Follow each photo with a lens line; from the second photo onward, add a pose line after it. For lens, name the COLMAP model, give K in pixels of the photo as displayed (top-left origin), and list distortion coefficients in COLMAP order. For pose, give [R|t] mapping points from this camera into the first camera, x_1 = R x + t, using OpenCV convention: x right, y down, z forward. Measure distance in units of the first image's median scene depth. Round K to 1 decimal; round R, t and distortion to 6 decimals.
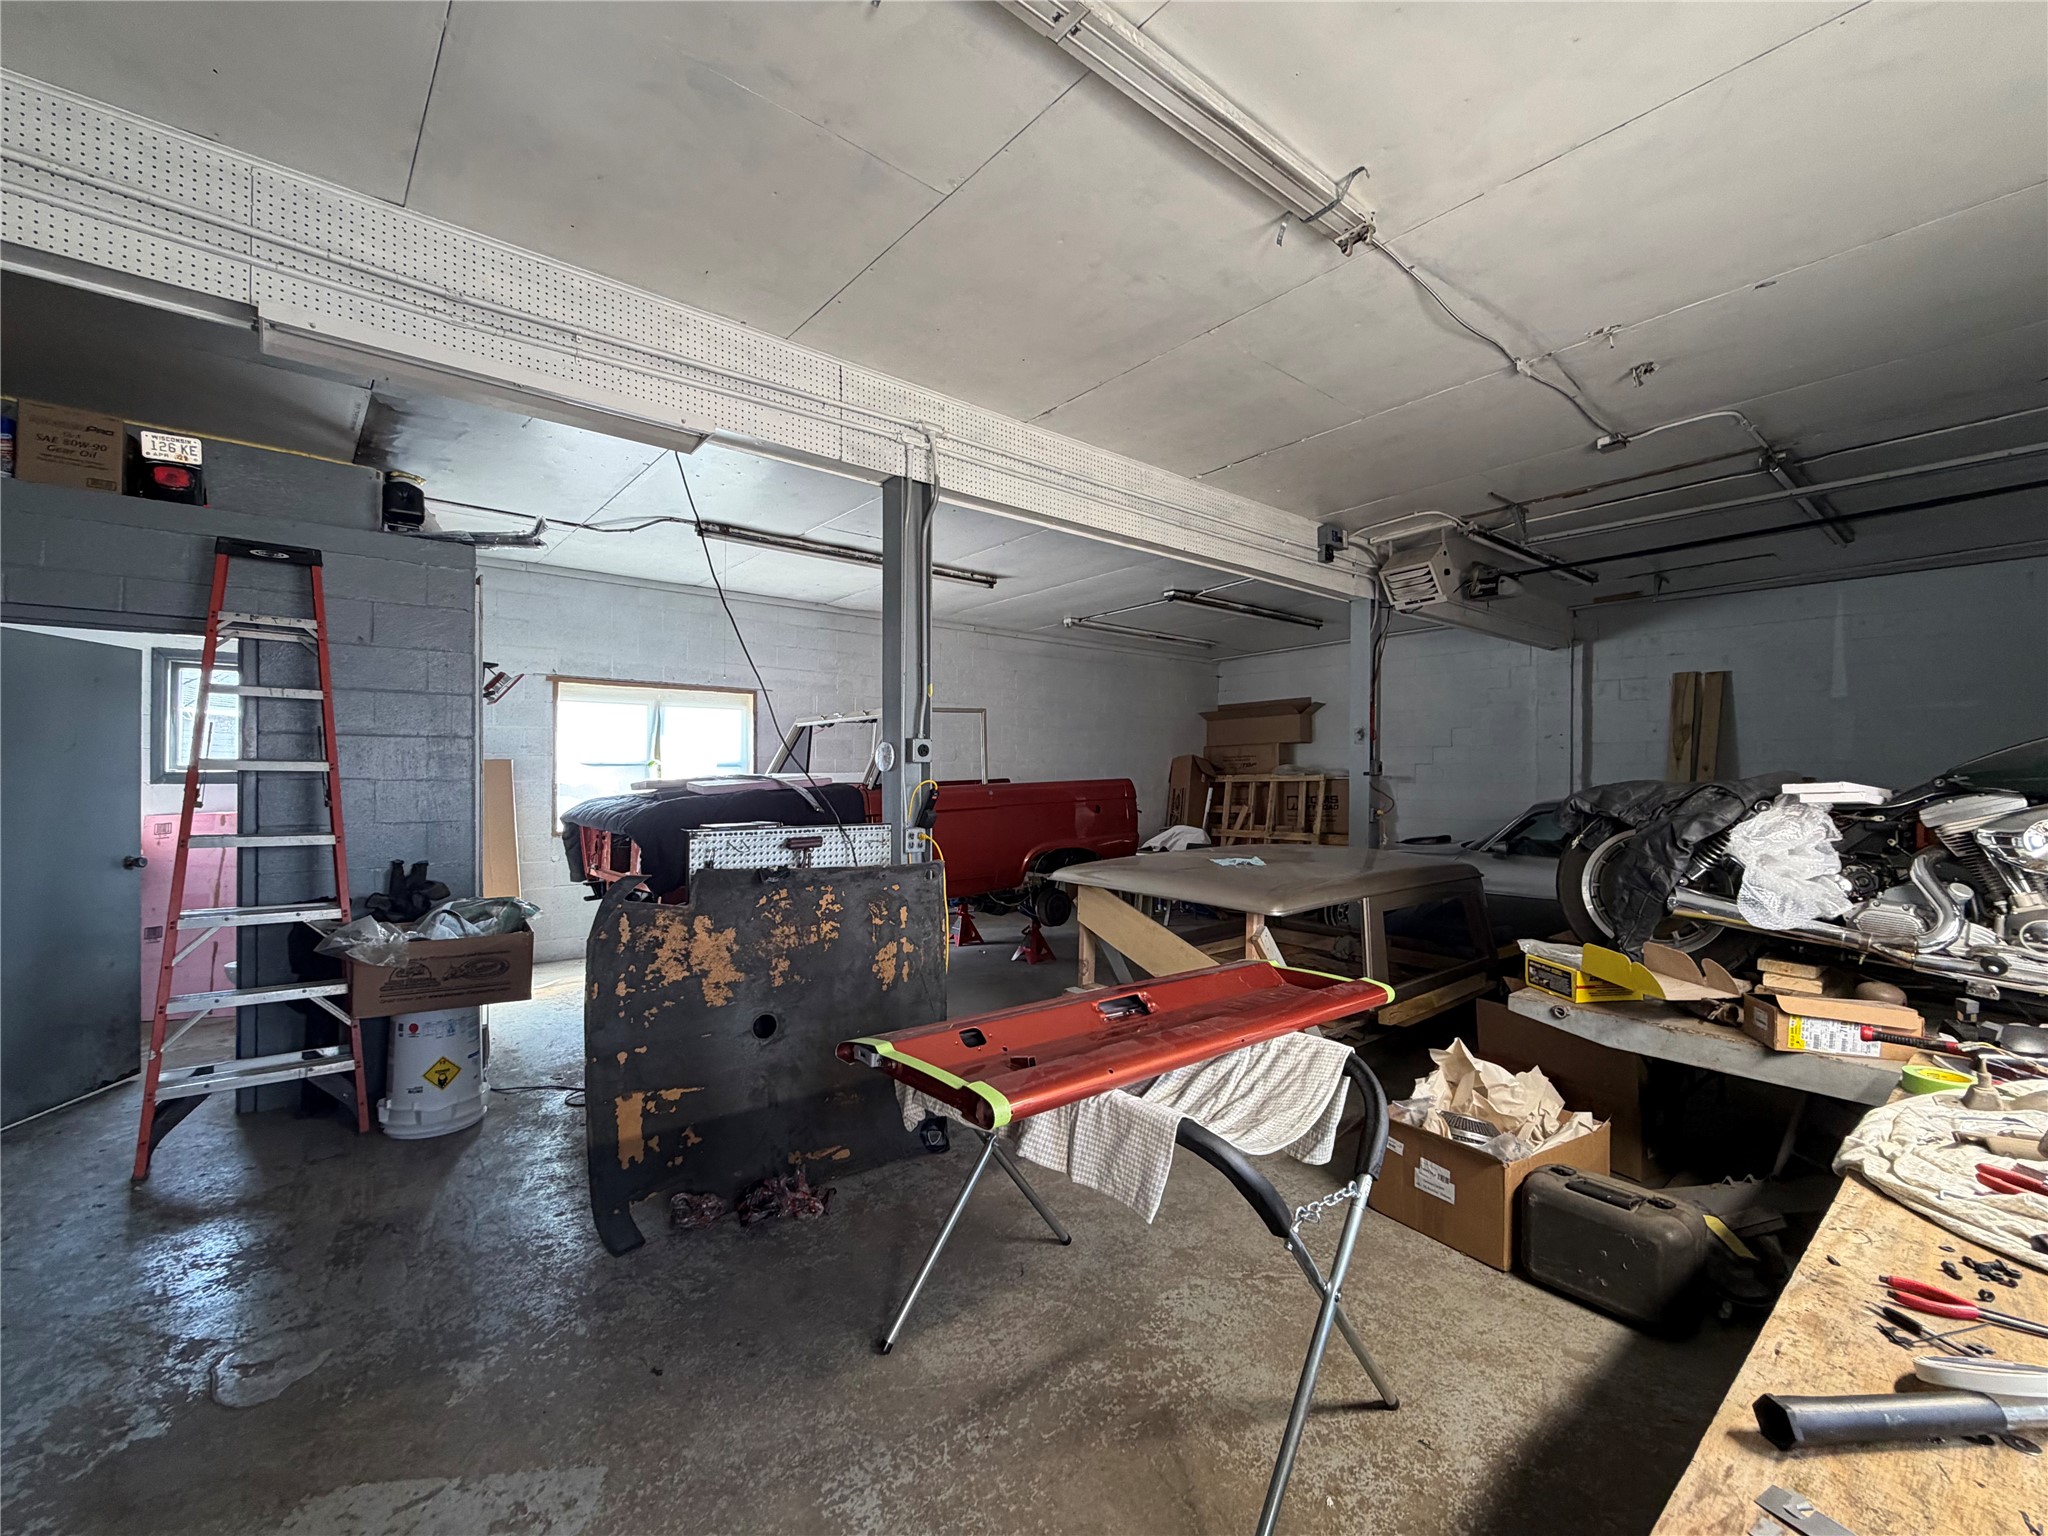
lens RADIAL K [[870.8, 0, 1028.4], [0, 870.8, 770.6], [0, 0, 1]] dist [-0.000287, 0.000333]
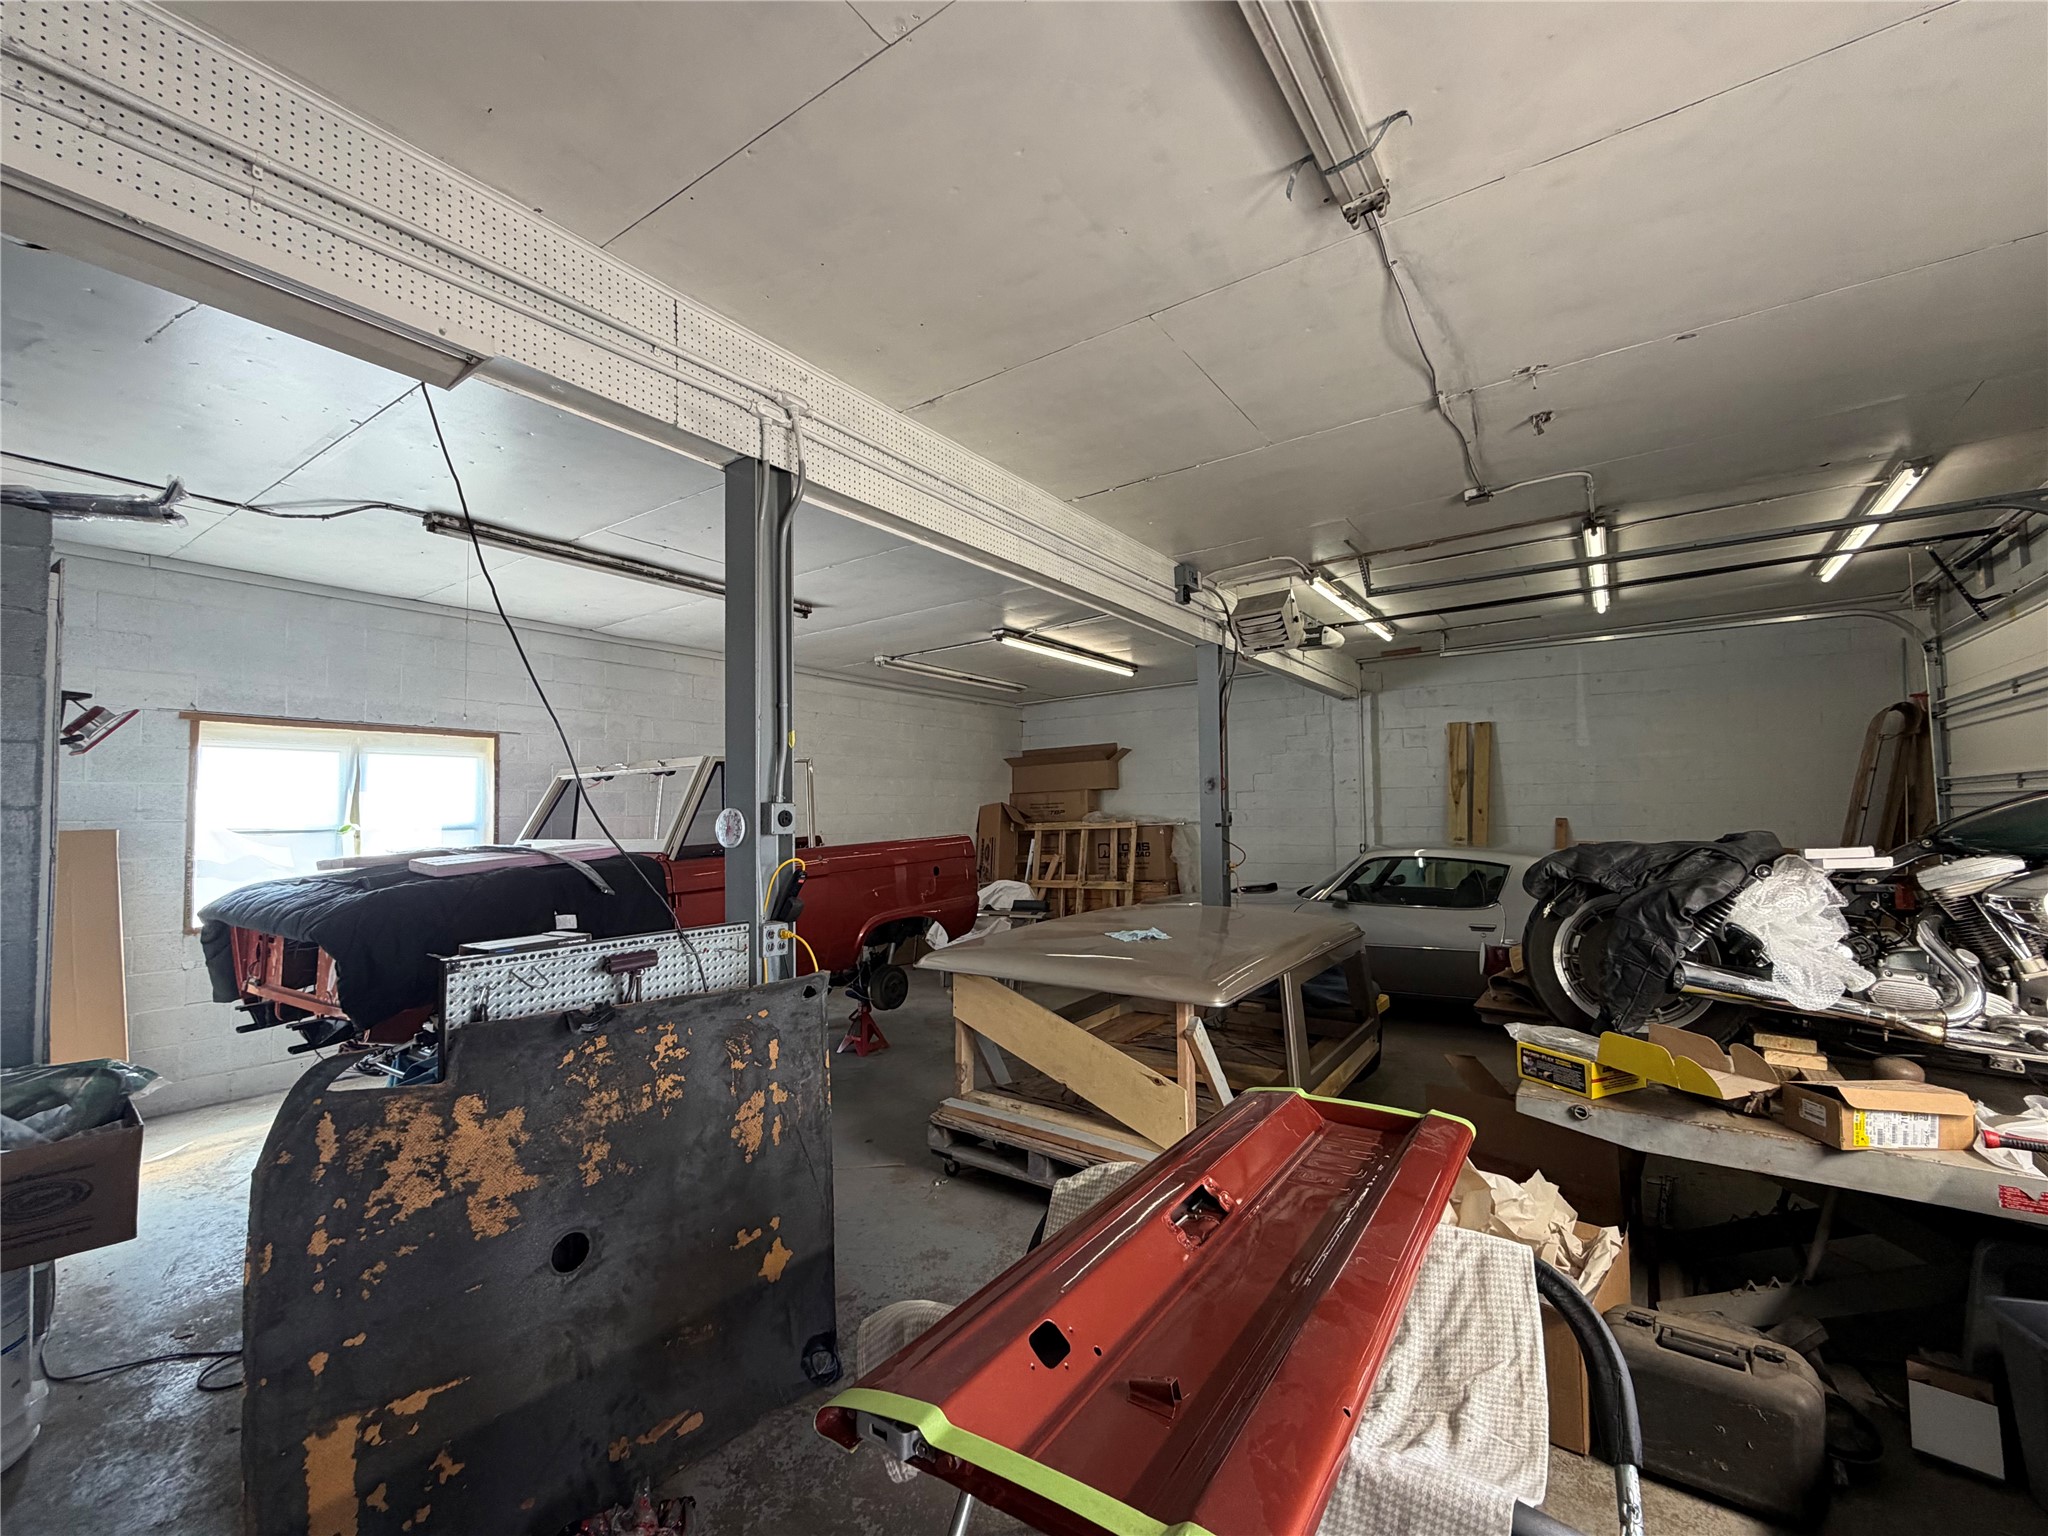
lens RADIAL K [[870.8, 0, 1020.1], [0, 870.8, 771.9], [0, 0, 1]] dist [-0.000287, 0.000333]
pose [[0.965458, -0.004896, 0.260514, -0.129169], [0.017148, 0.998850, -0.044779, -0.028312], [-0.259995, 0.047699, 0.964431, 0.234099]]
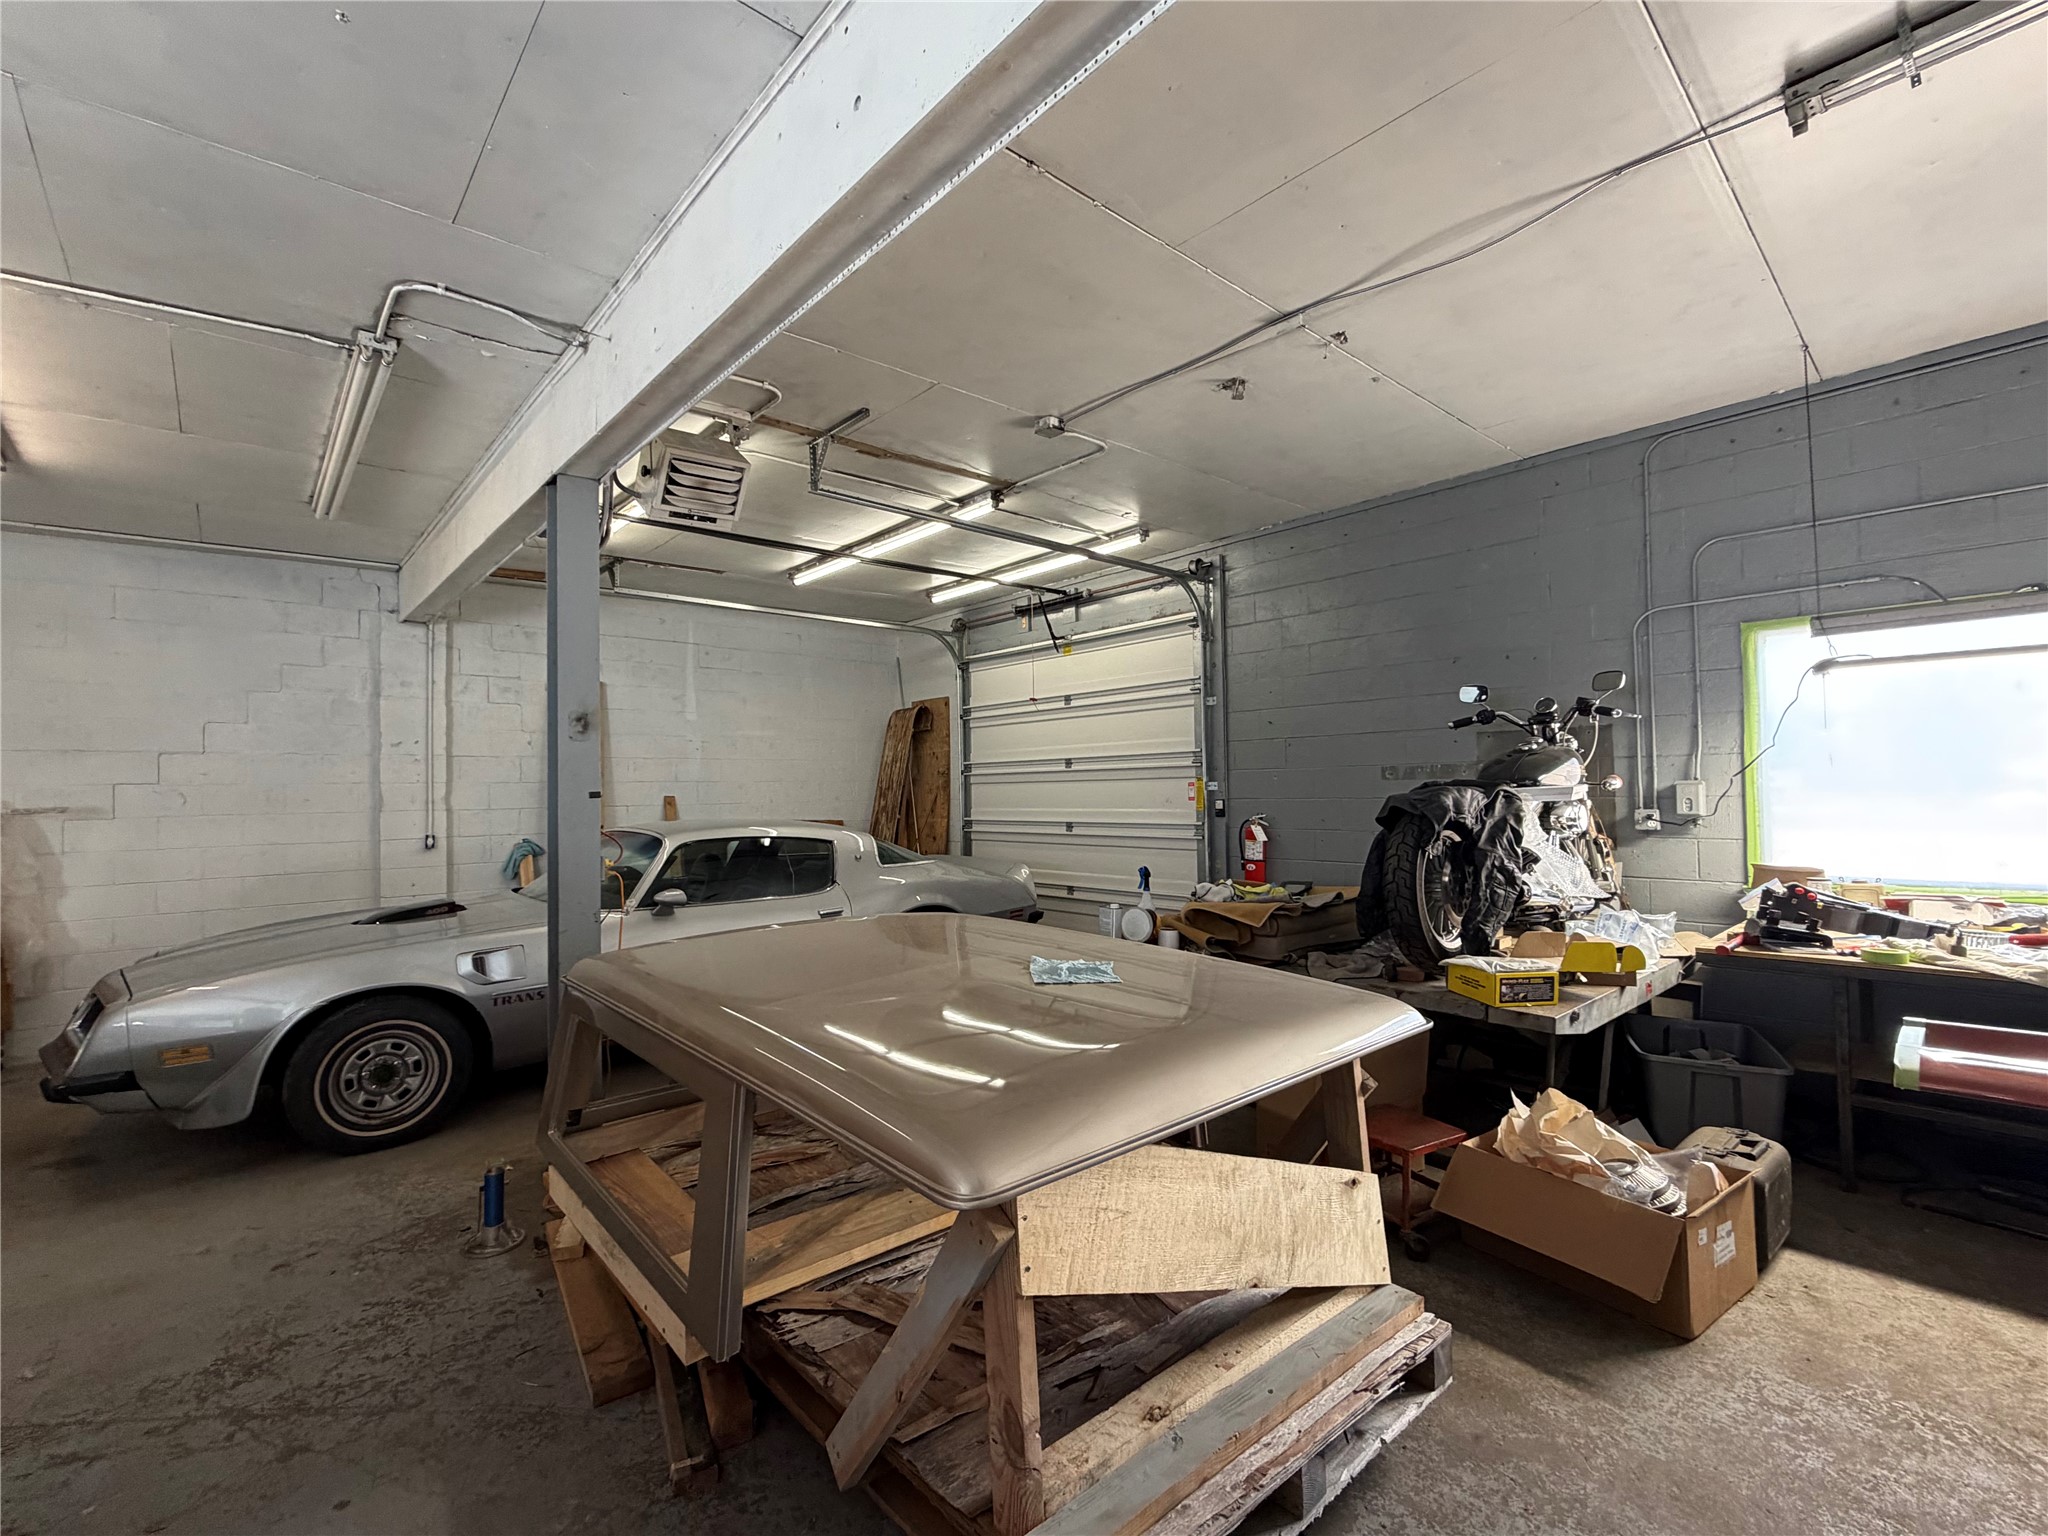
lens RADIAL K [[870.8, 0, 1015.1], [0, 870.8, 770.1], [0, 0, 1]] dist [-0.000287, 0.000333]
pose [[-0.035360, 0.017633, 0.999219, -0.308249], [0.013255, 0.999765, -0.017173, 0.000877], [-0.999287, 0.012637, -0.035586, 1.369235]]
